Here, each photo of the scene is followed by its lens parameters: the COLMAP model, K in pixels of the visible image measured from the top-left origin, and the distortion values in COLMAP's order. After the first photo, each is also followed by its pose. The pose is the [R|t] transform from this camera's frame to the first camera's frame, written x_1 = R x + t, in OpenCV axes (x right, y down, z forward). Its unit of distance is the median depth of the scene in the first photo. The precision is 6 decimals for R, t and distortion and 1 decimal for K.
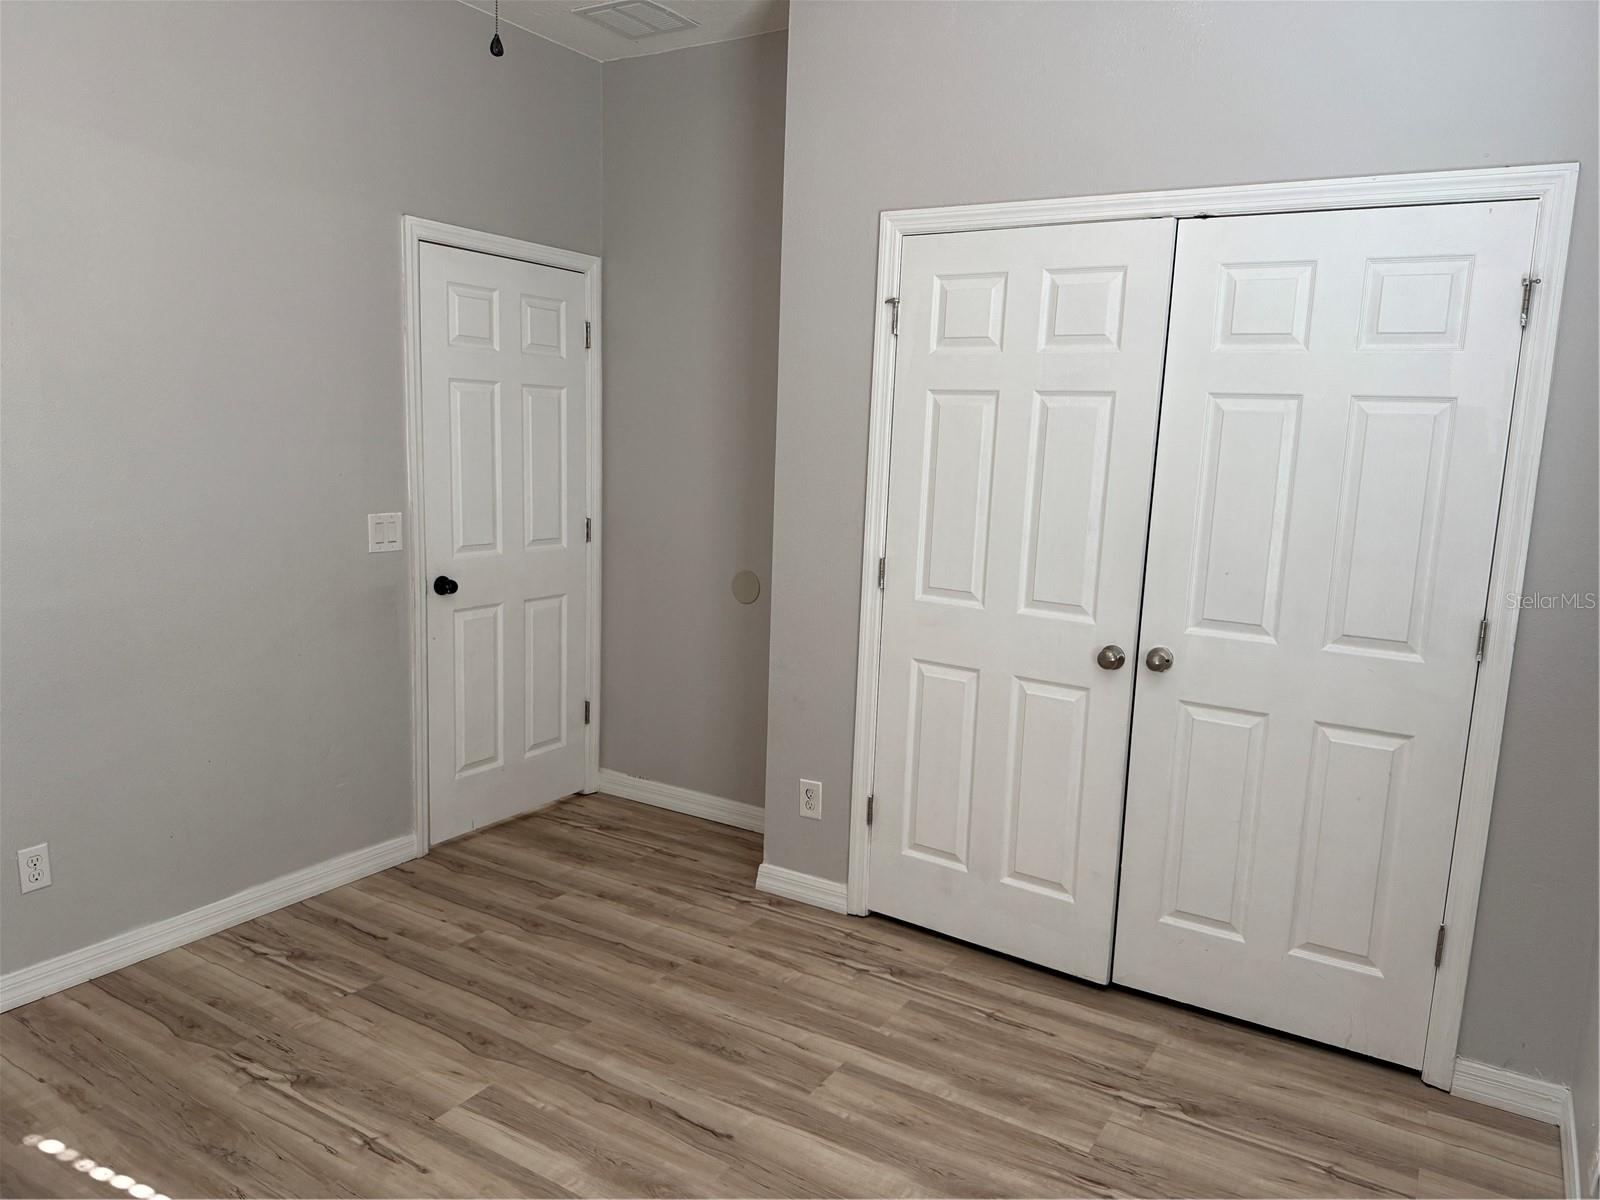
lens RADIAL K [[1134.7, 0, 800.1], [0, 1134.7, 605.3], [0, 0, 1]] dist [0.023889, -0.037612]
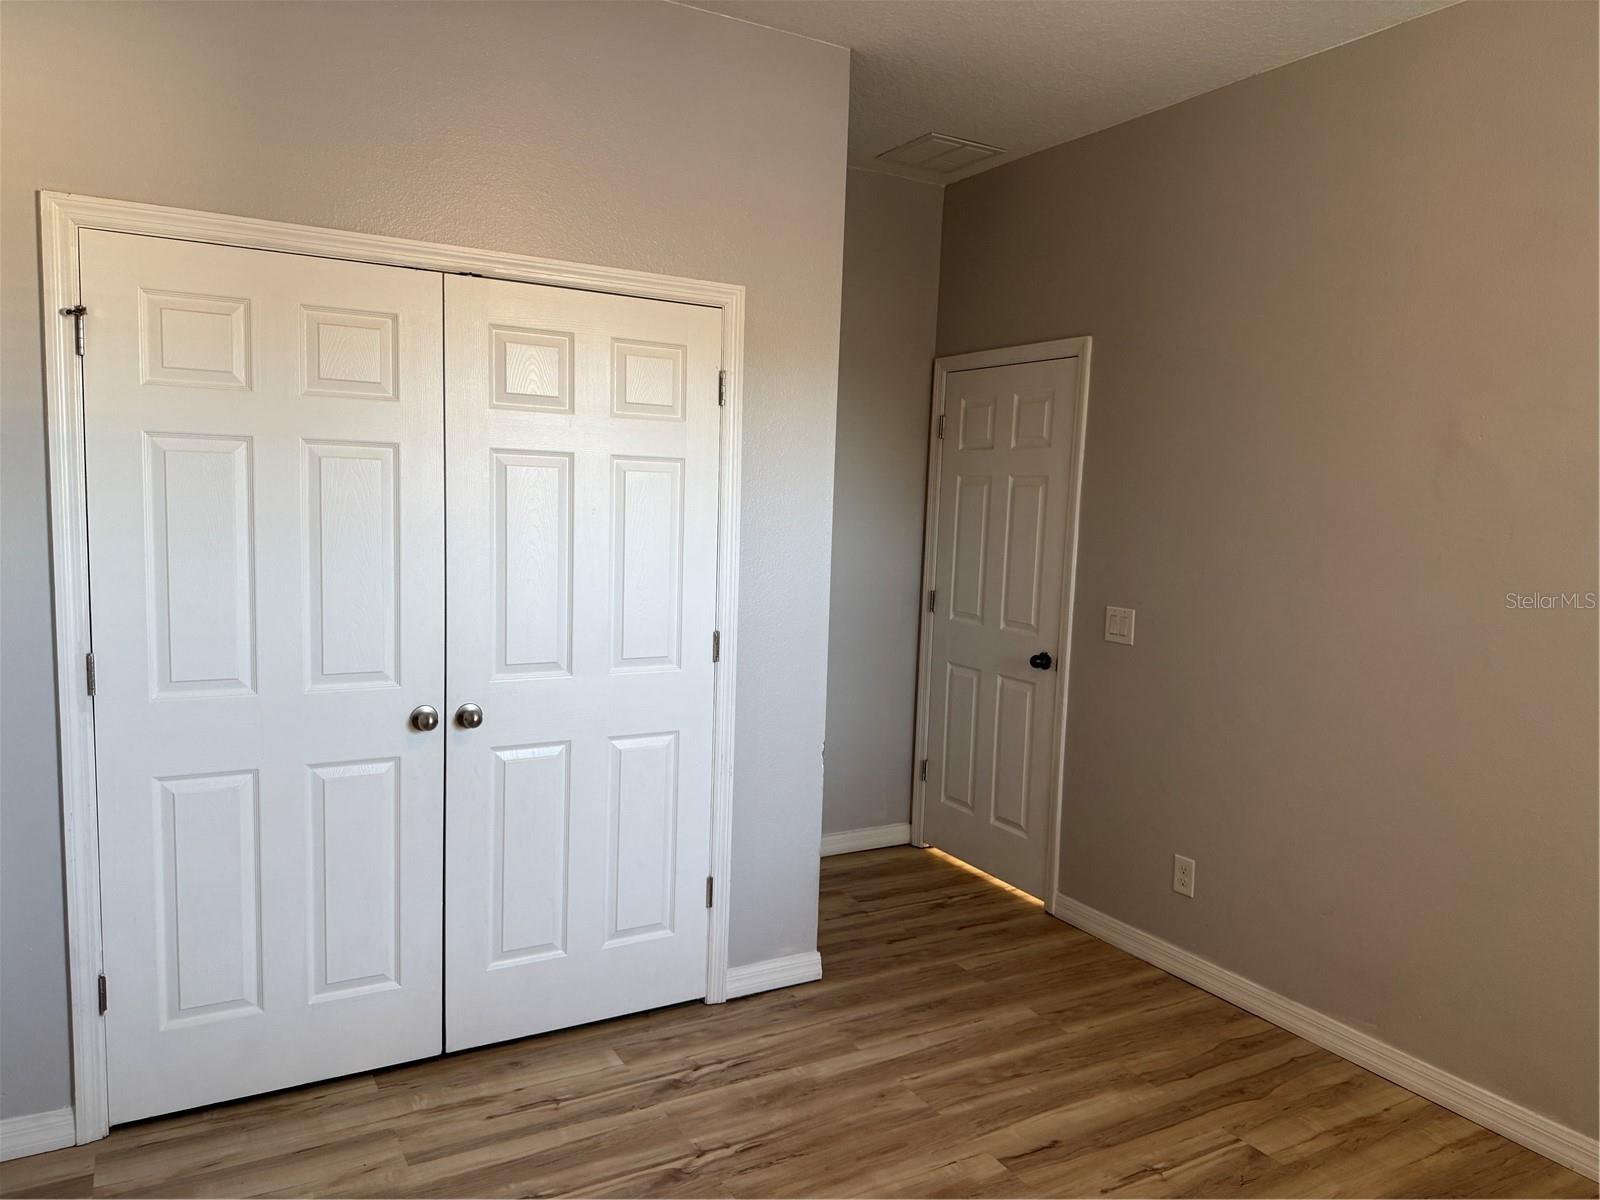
lens RADIAL K [[1134.7, 0, 798.3], [0, 1134.7, 600.1], [0, 0, 1]] dist [0.023889, -0.037612]
pose [[0.450116, -0.100398, 0.887308, -0.416620], [0.123938, 0.991066, 0.049266, -0.061034], [-0.884327, 0.087796, 0.458538, 0.269187]]
